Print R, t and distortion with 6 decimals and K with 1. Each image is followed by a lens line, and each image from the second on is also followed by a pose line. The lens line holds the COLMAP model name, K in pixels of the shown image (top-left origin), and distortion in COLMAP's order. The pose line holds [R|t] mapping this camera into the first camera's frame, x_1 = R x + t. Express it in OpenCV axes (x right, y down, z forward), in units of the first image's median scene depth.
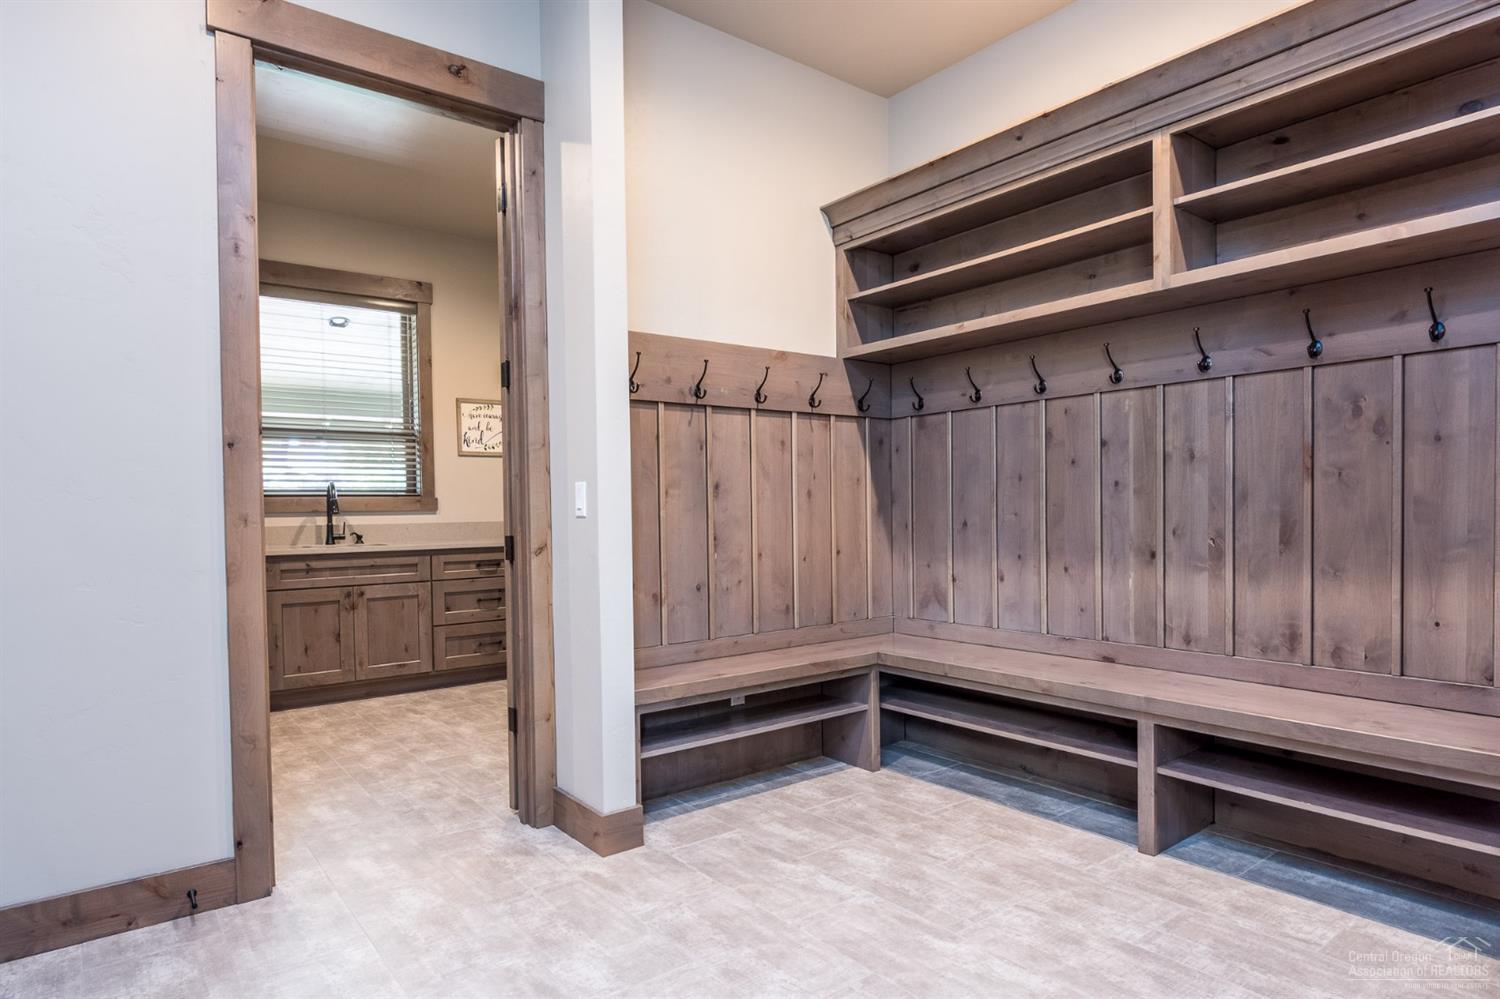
lens RADIAL K [[846.8, 0, 746.0], [0, 846.8, 553.1], [0, 0, 1]] dist [-0.023401, 0.000216]
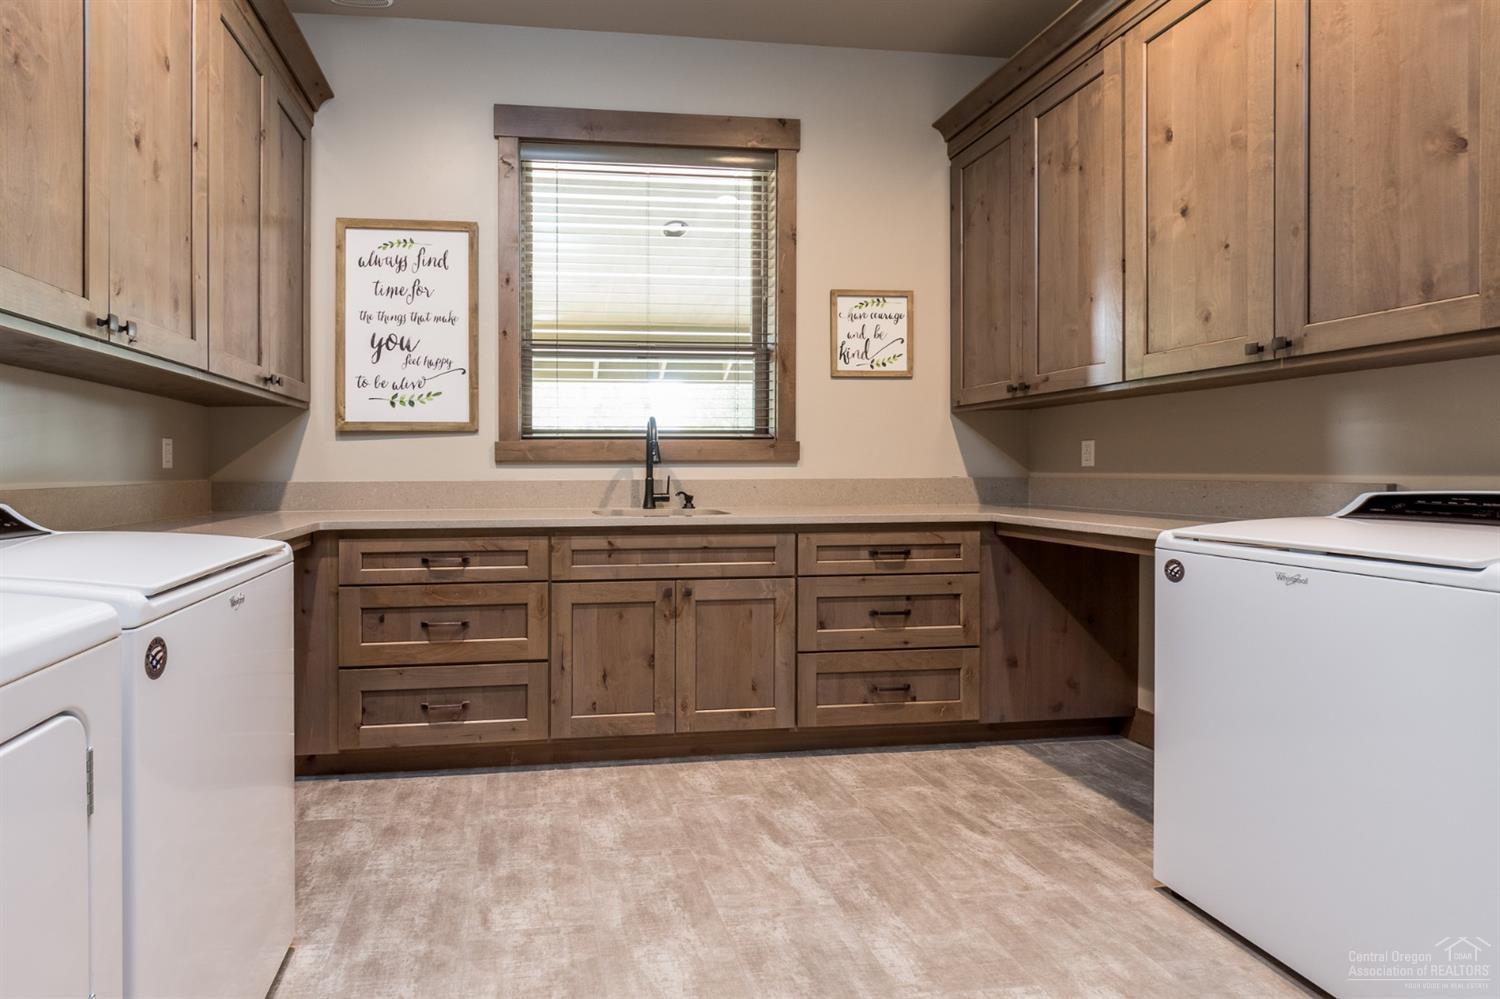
lens RADIAL K [[675.5, 0, 750.0], [0, 675.5, 499.5], [0, 0, 1]] dist [-0.002558, -0.000128]
pose [[0.941213, 0.026079, -0.336805, -0.231563], [-0.030286, 0.999515, -0.007243, -0.015925], [0.336453, 0.017018, 0.941546, 0.510080]]
